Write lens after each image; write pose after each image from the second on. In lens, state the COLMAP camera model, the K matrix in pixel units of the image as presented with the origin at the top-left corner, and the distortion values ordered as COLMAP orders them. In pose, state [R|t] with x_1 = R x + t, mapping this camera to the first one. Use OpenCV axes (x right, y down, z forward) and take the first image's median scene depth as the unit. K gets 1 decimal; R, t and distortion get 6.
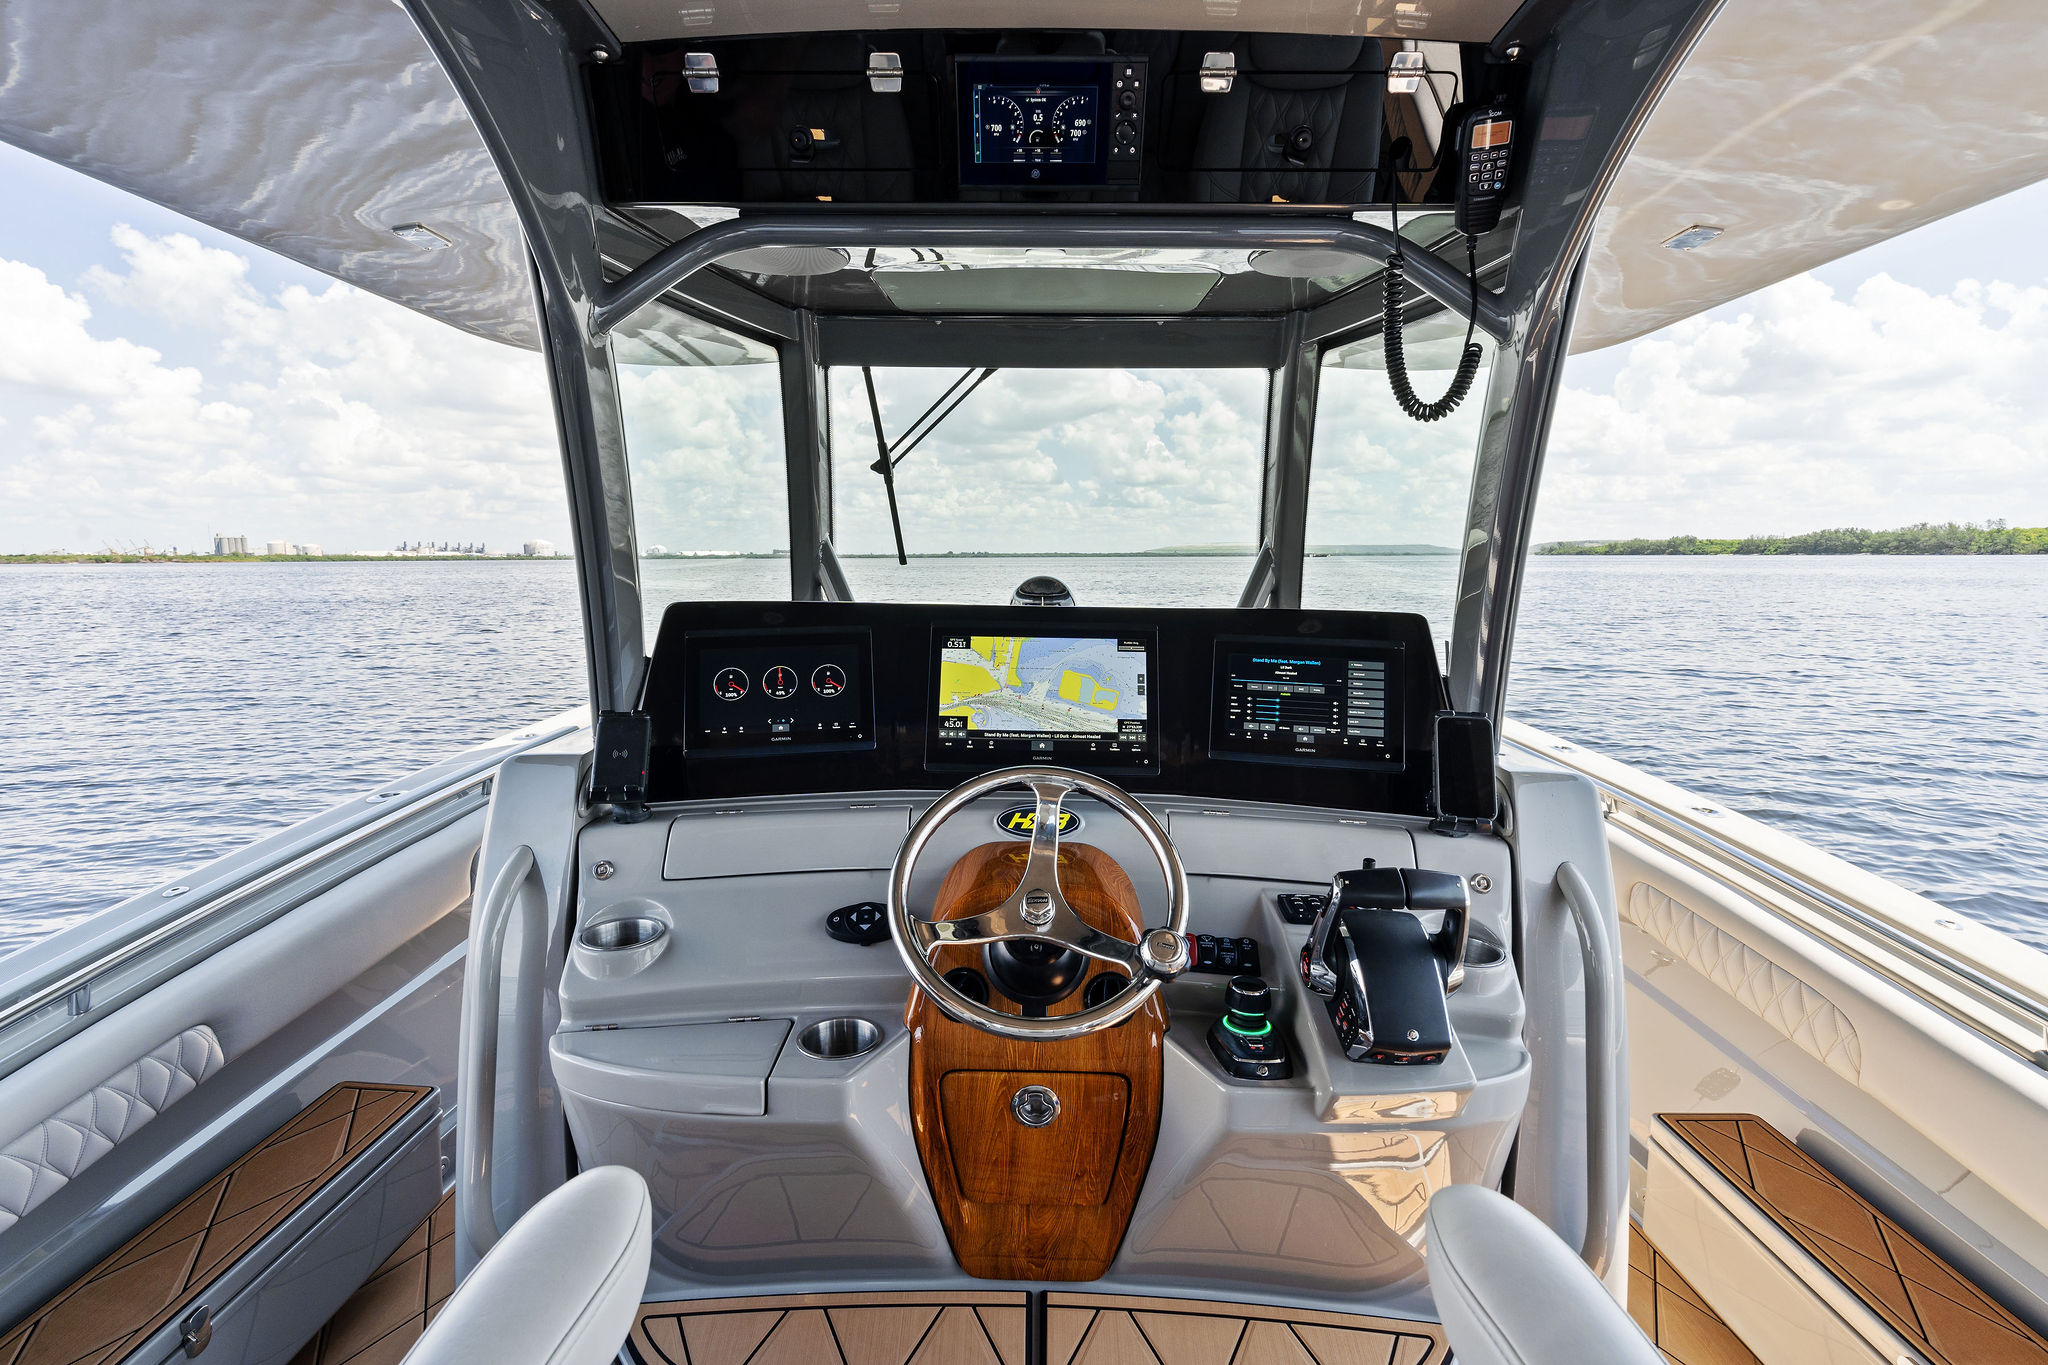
lens RADIAL K [[921.6, 0, 1020.1], [0, 921.6, 685.9], [0, 0, 1]] dist [-0.001366, 0.000575]
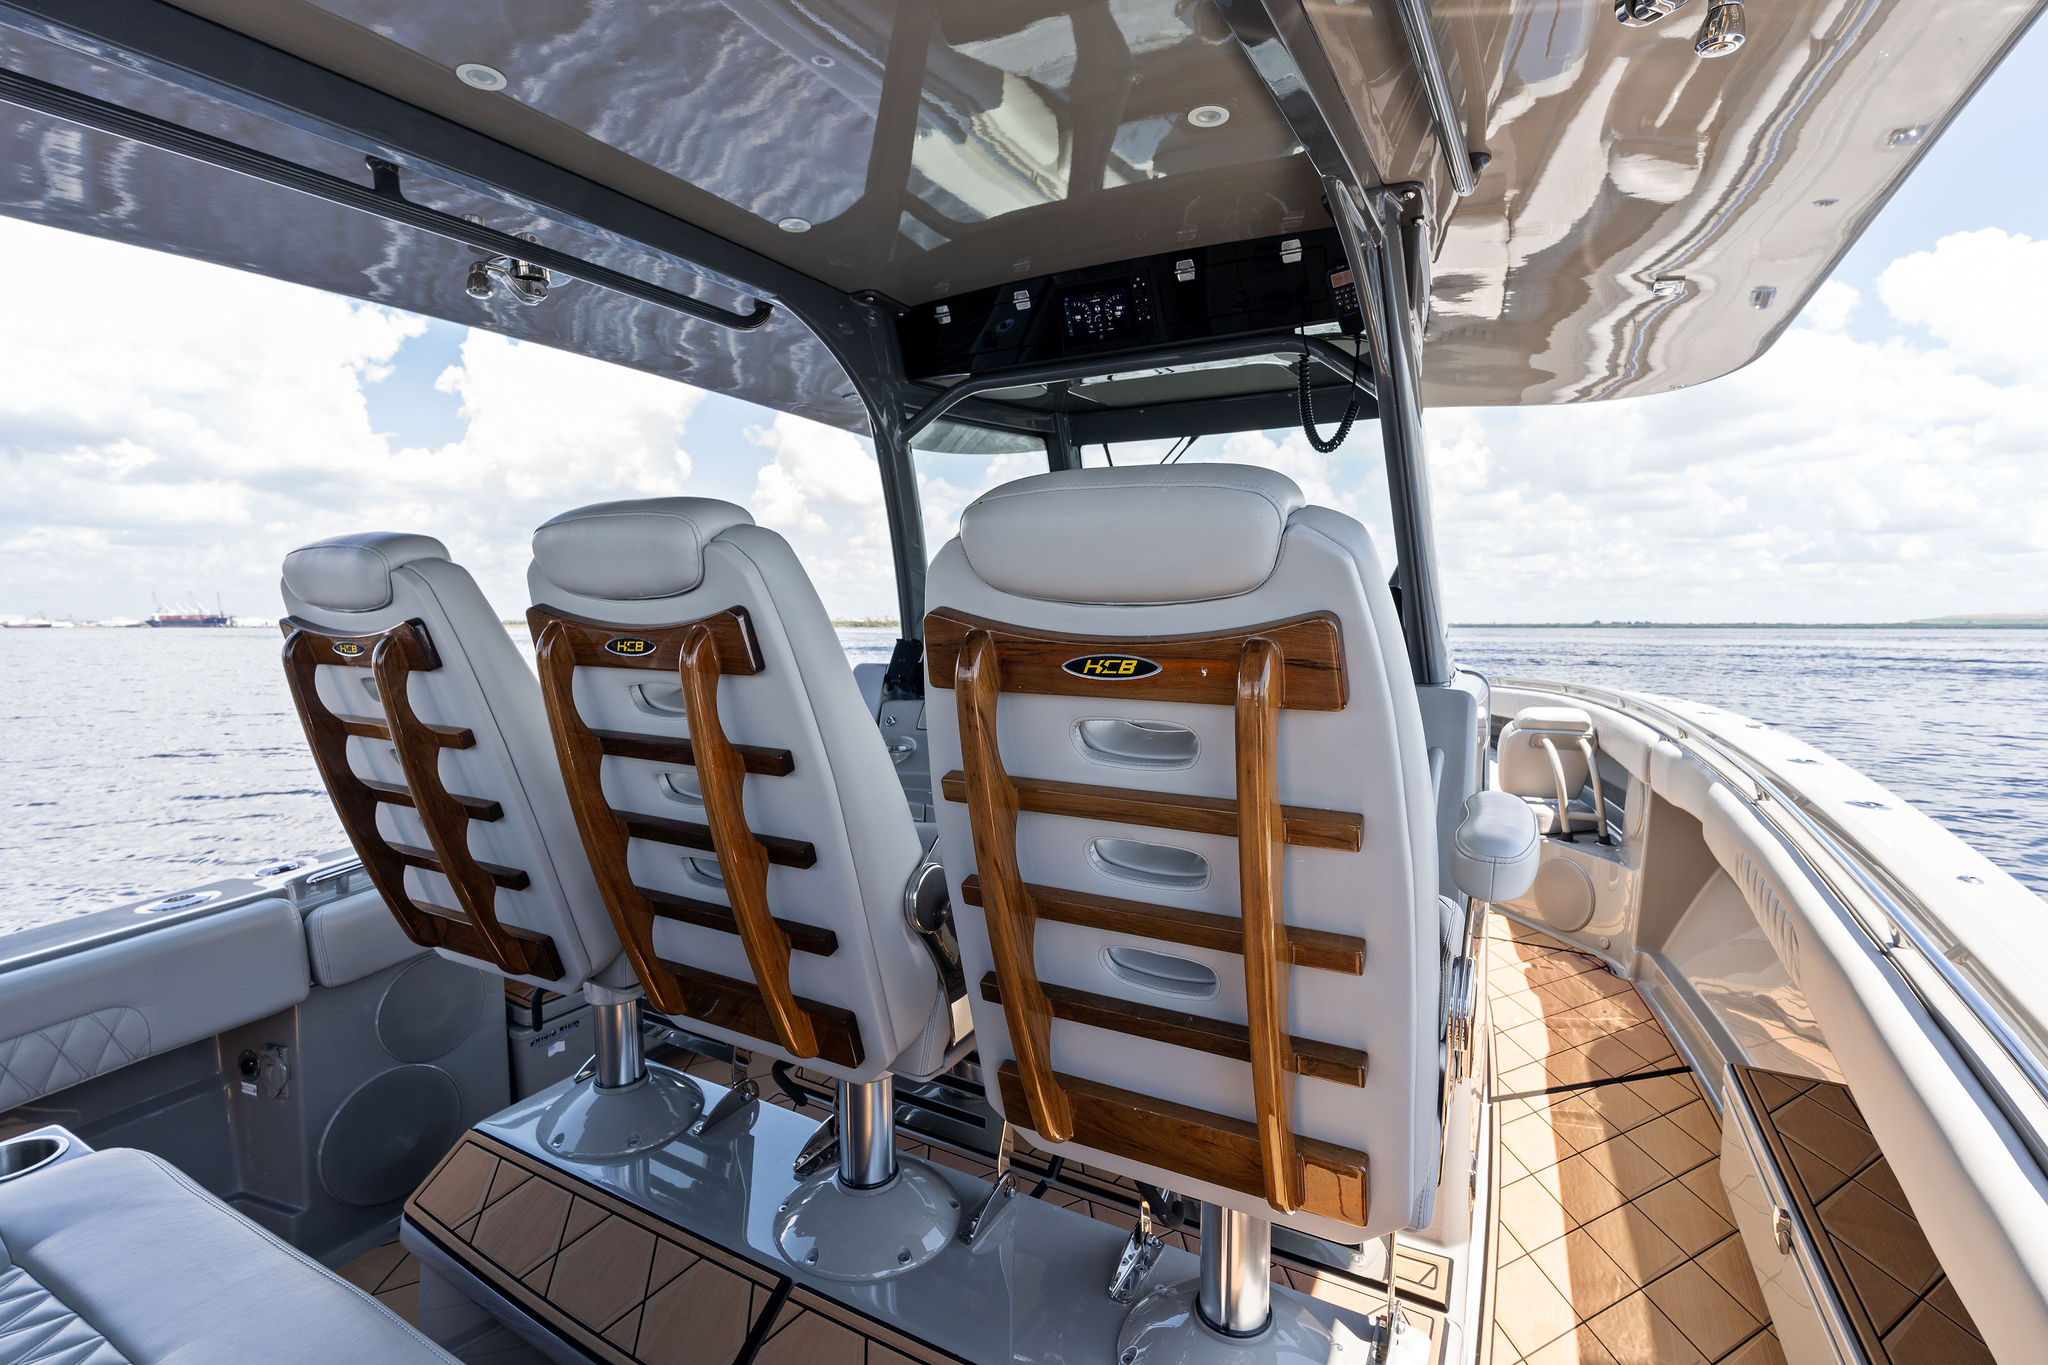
lens RADIAL K [[940.9, 0, 1015.2], [0, 940.9, 691.9], [0, 0, 1]] dist [0.001331, 0.001013]
pose [[0.876227, 0.034244, -0.480681, 0.712272], [-0.067144, 0.996418, -0.051411, 0.223490], [0.477198, 0.077322, 0.875387, -0.588185]]
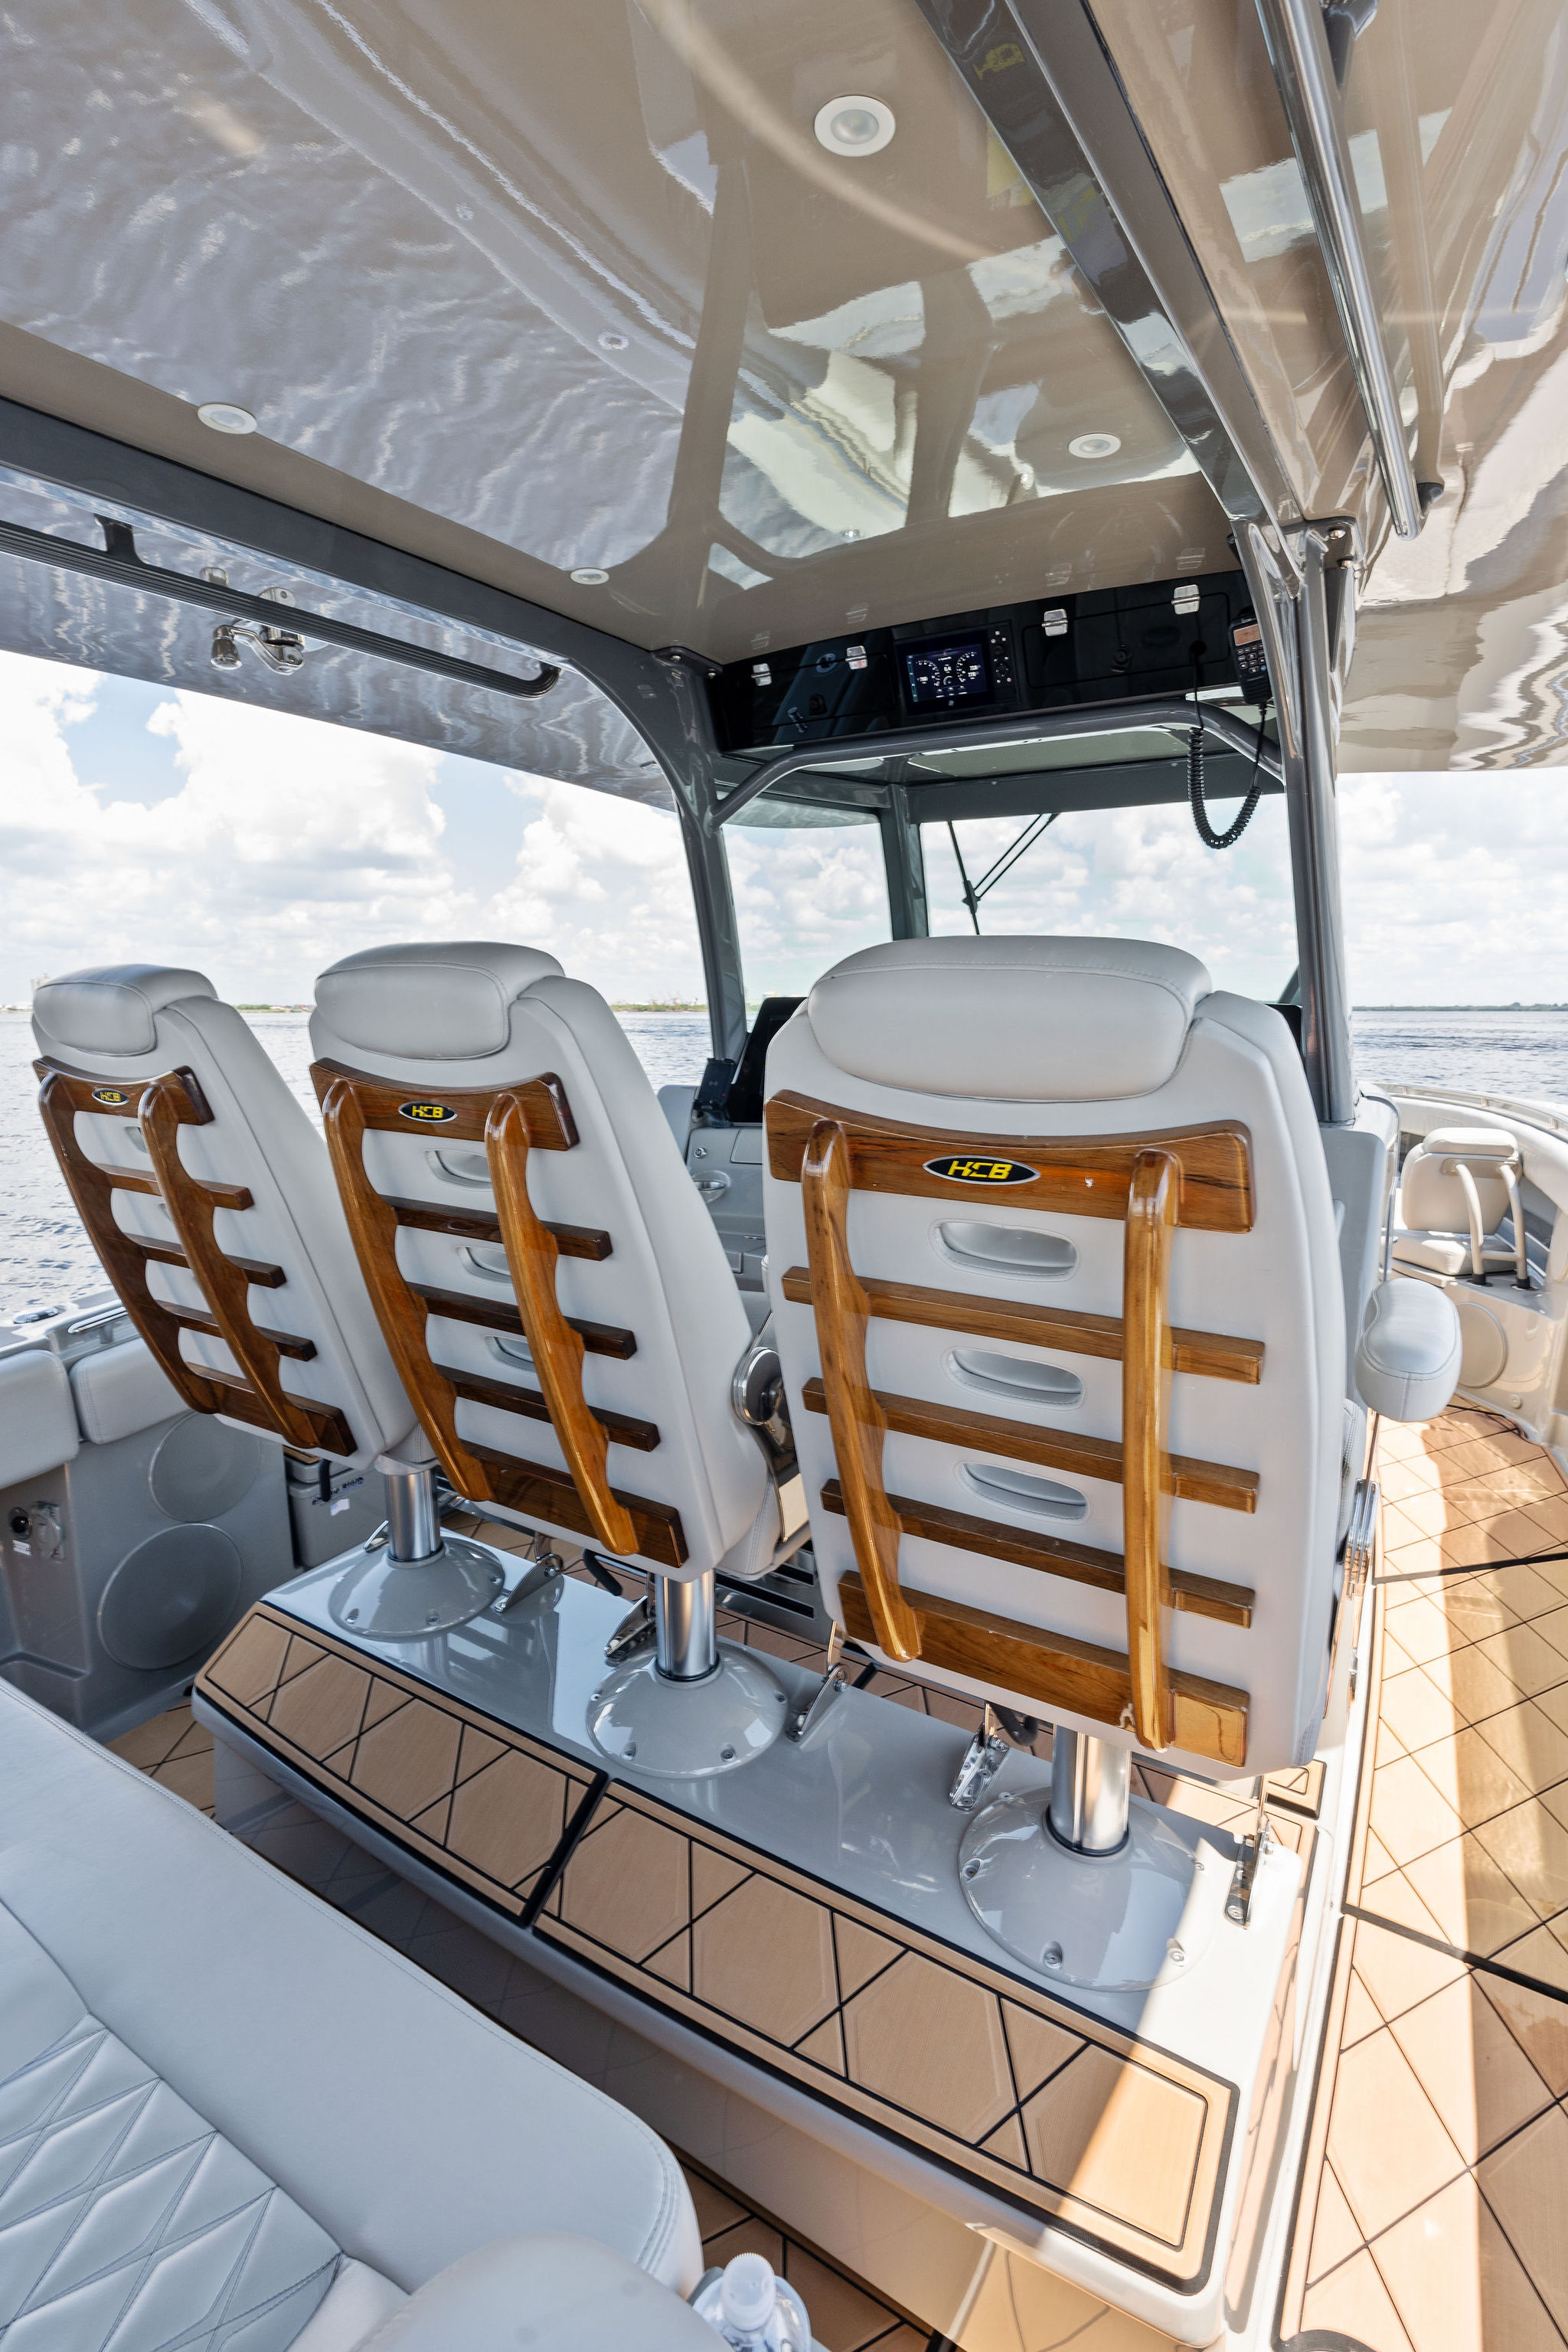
lens RADIAL K [[1083.8, 0, 786.6], [0, 1083.8, 1186.7], [0, 0, 1]] dist [0.001488, 0.000075]
pose [[0.856031, 0.084388, -0.509990, 0.695635], [-0.072413, 0.996433, 0.043332, 0.164838], [0.511828, -0.000164, 0.859088, -0.614551]]
